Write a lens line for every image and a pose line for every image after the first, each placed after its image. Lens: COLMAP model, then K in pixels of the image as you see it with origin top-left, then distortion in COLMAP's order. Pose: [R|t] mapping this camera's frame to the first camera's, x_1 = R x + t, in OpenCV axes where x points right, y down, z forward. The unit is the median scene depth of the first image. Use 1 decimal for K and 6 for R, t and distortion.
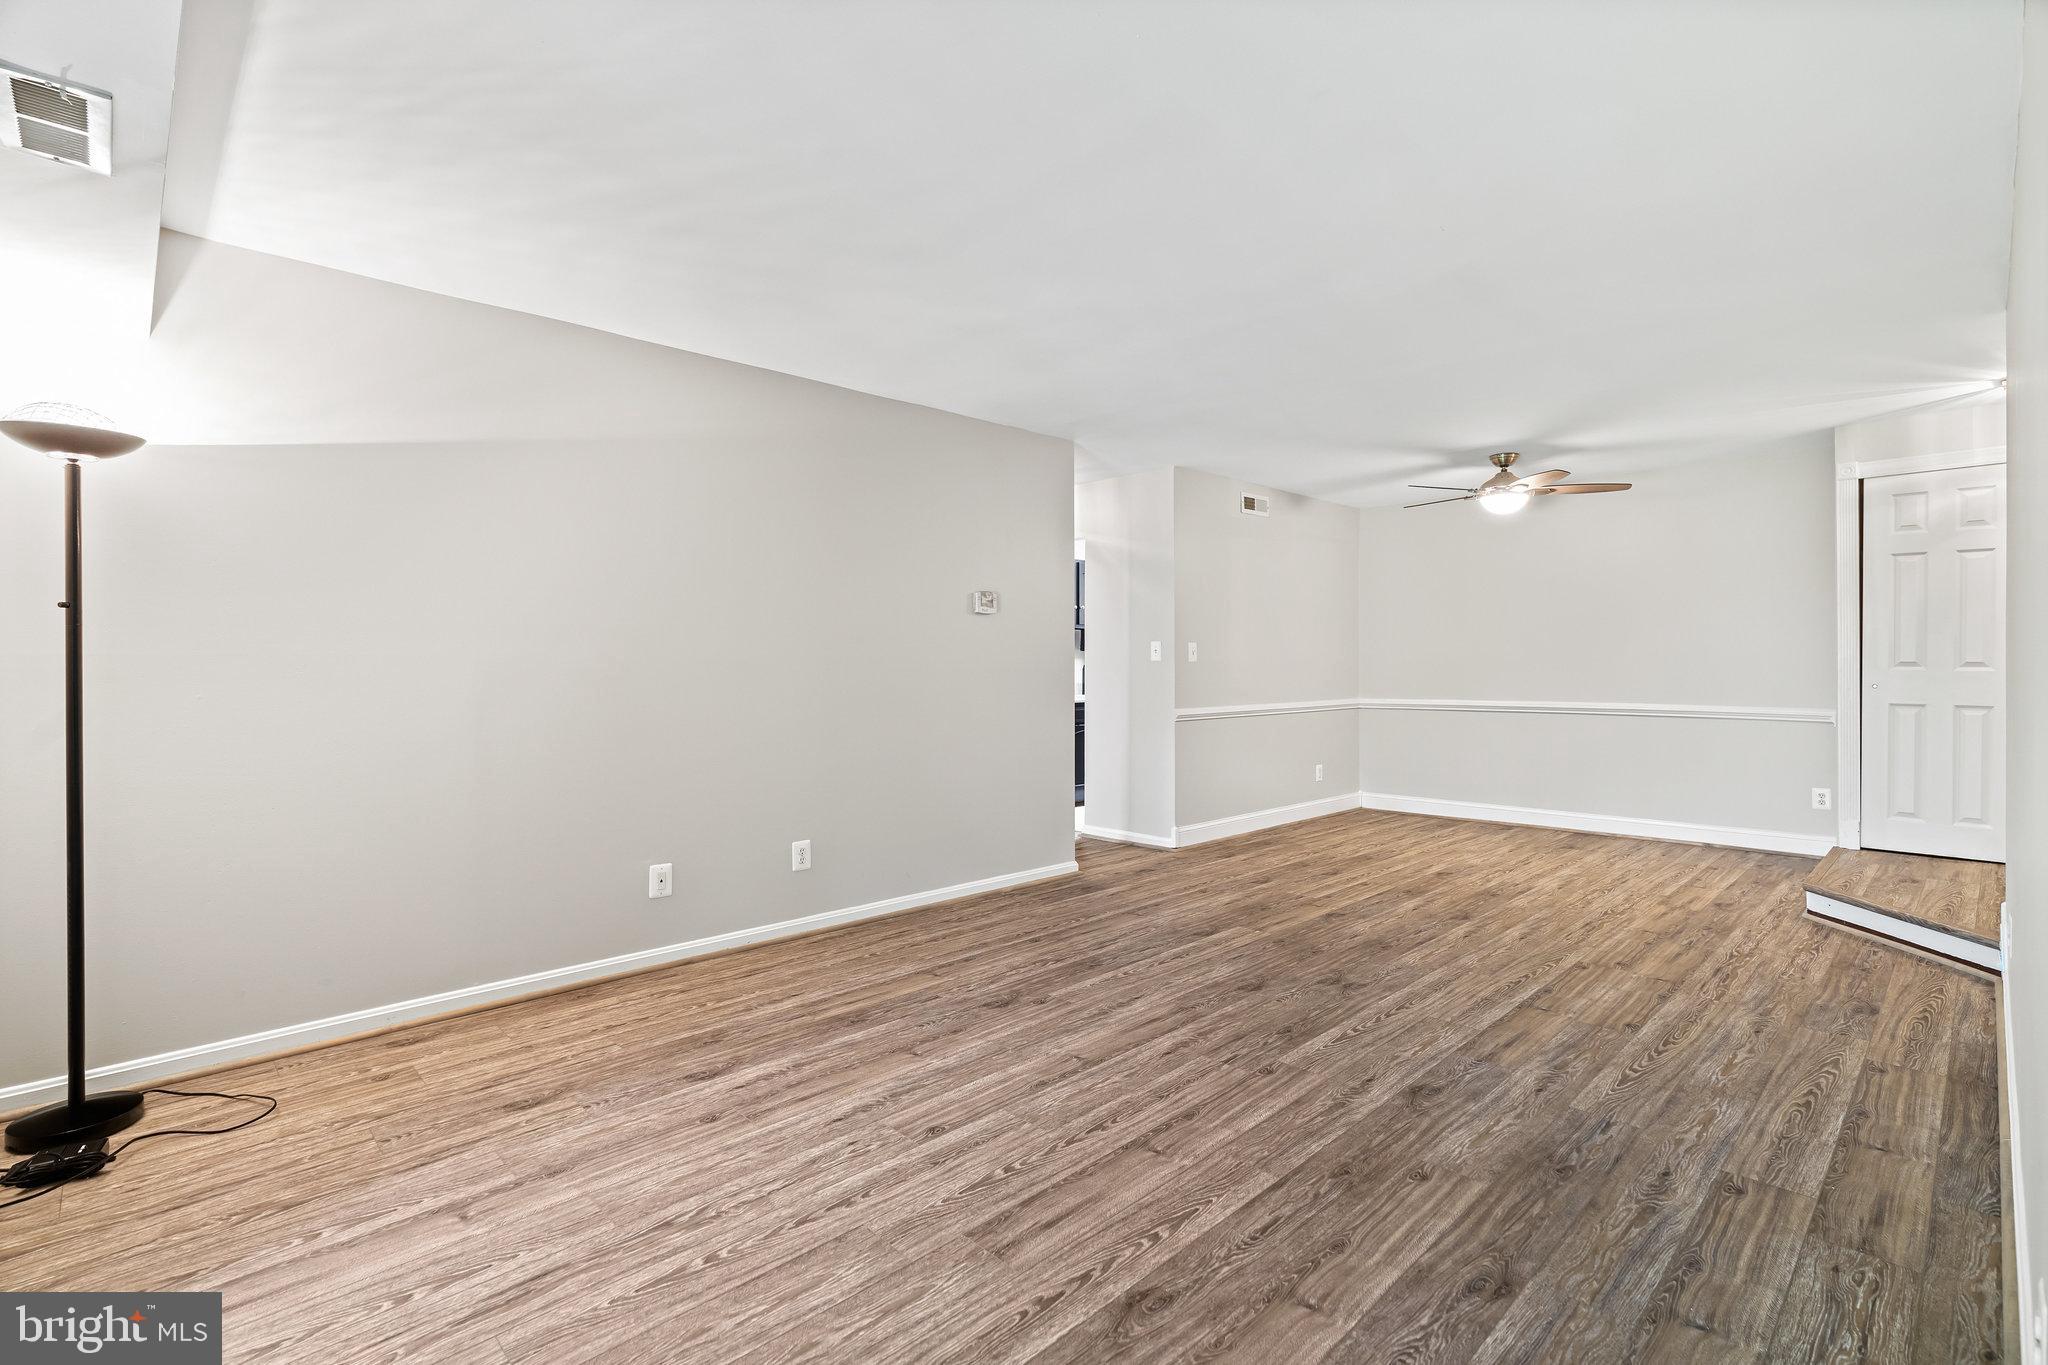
lens RADIAL K [[944.5, 0, 1029.3], [0, 944.5, 574.7], [0, 0, 1]] dist [-0.010022, 0.004498]
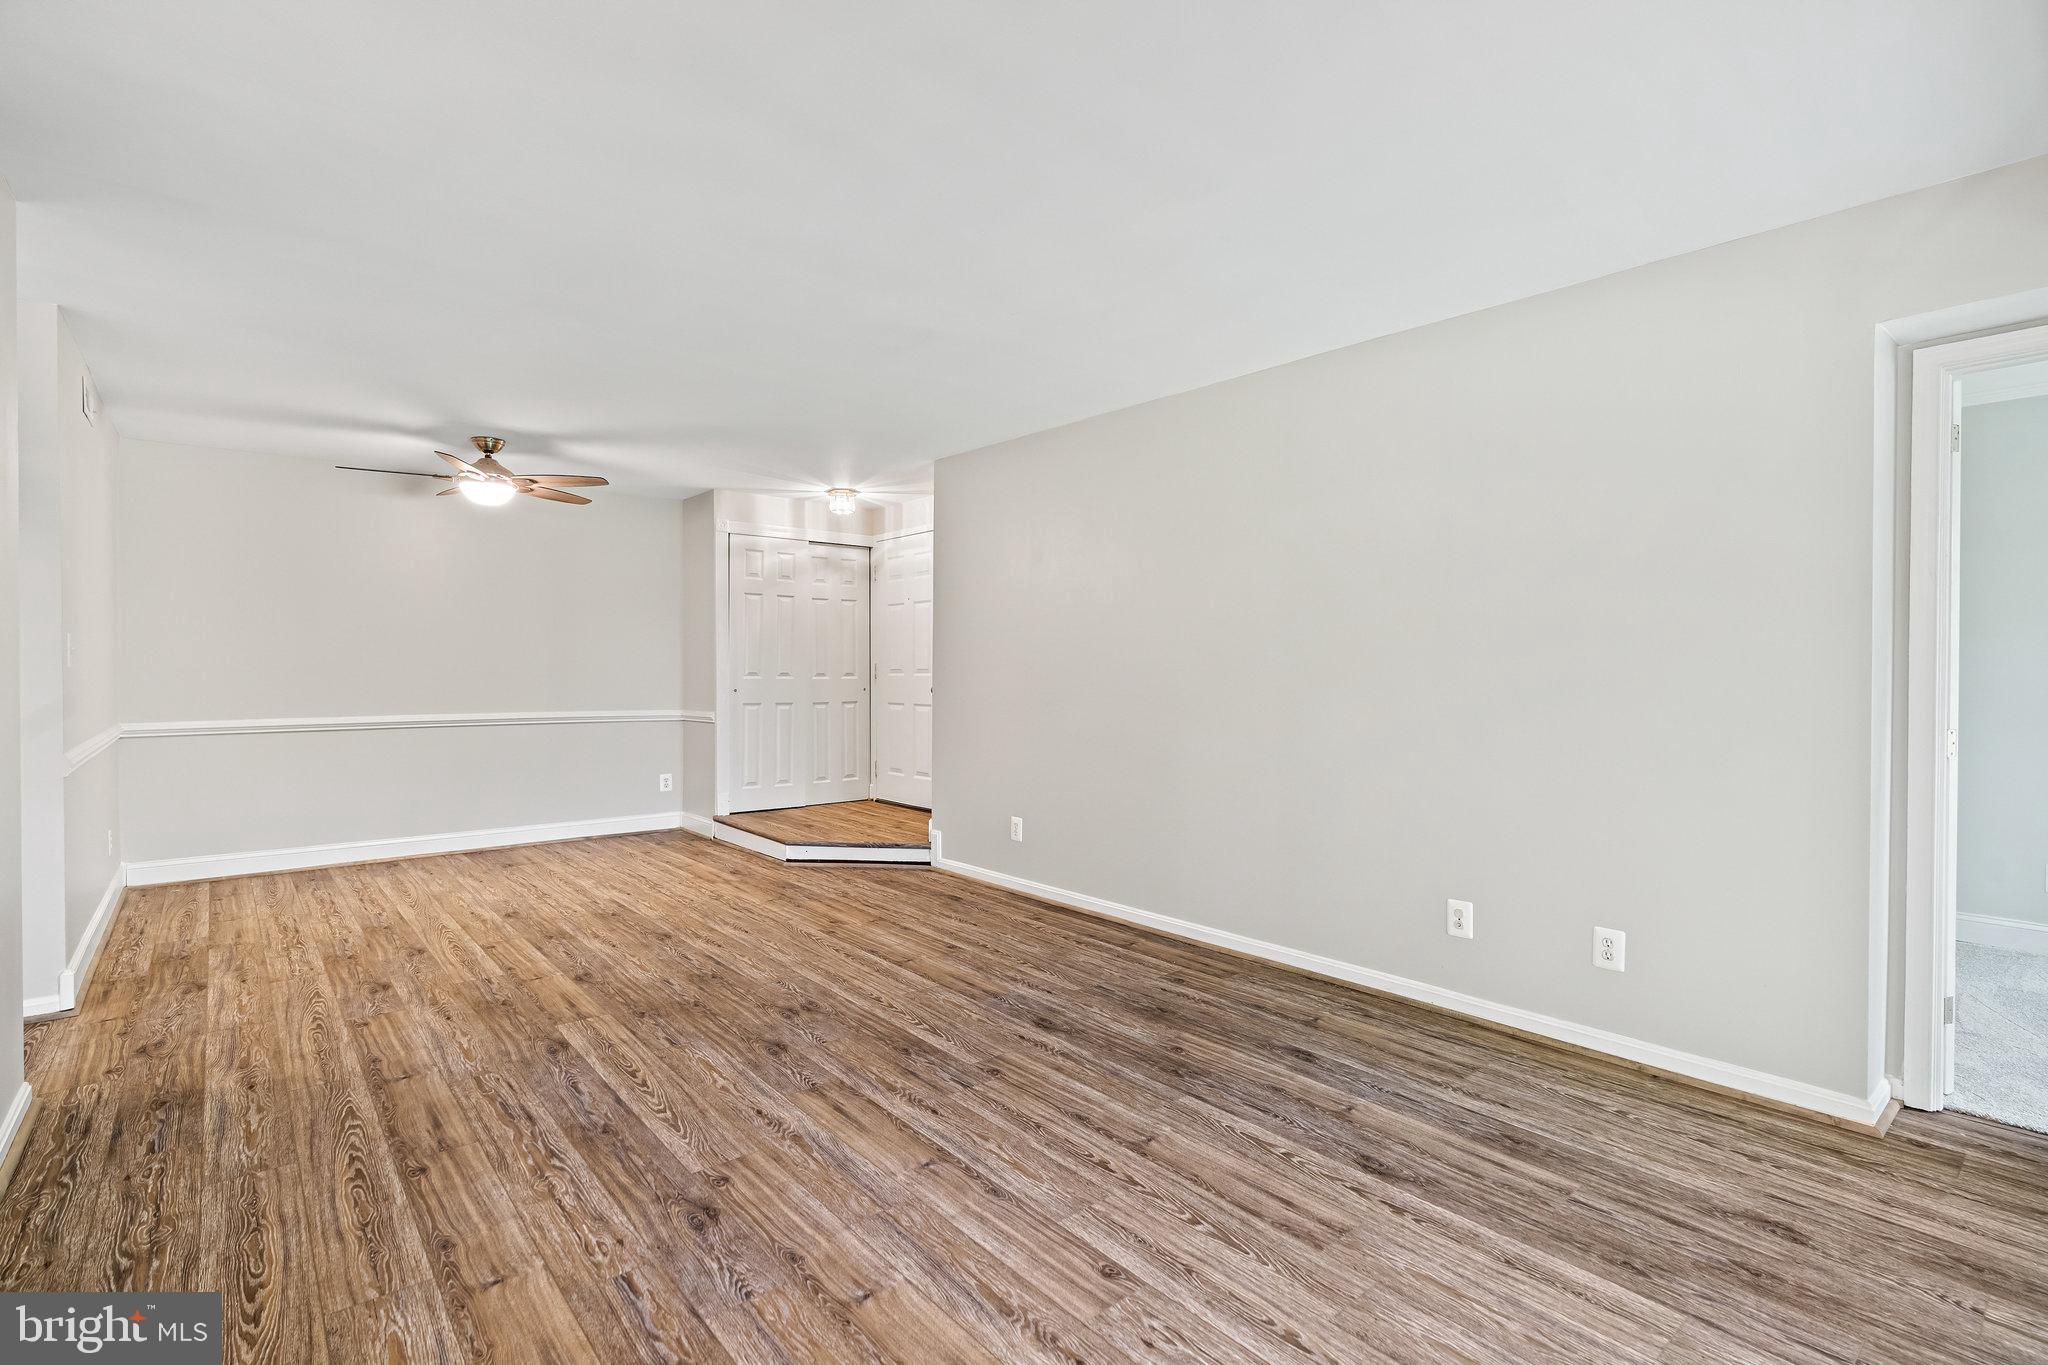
lens RADIAL K [[944.5, 0, 1038.6], [0, 944.5, 694.5], [0, 0, 1]] dist [-0.010022, 0.004498]
pose [[0.063296, -0.021174, 0.997770, -0.651725], [-0.098138, 0.994797, 0.027337, 0.067575], [-0.993158, -0.099649, 0.060888, 0.783047]]
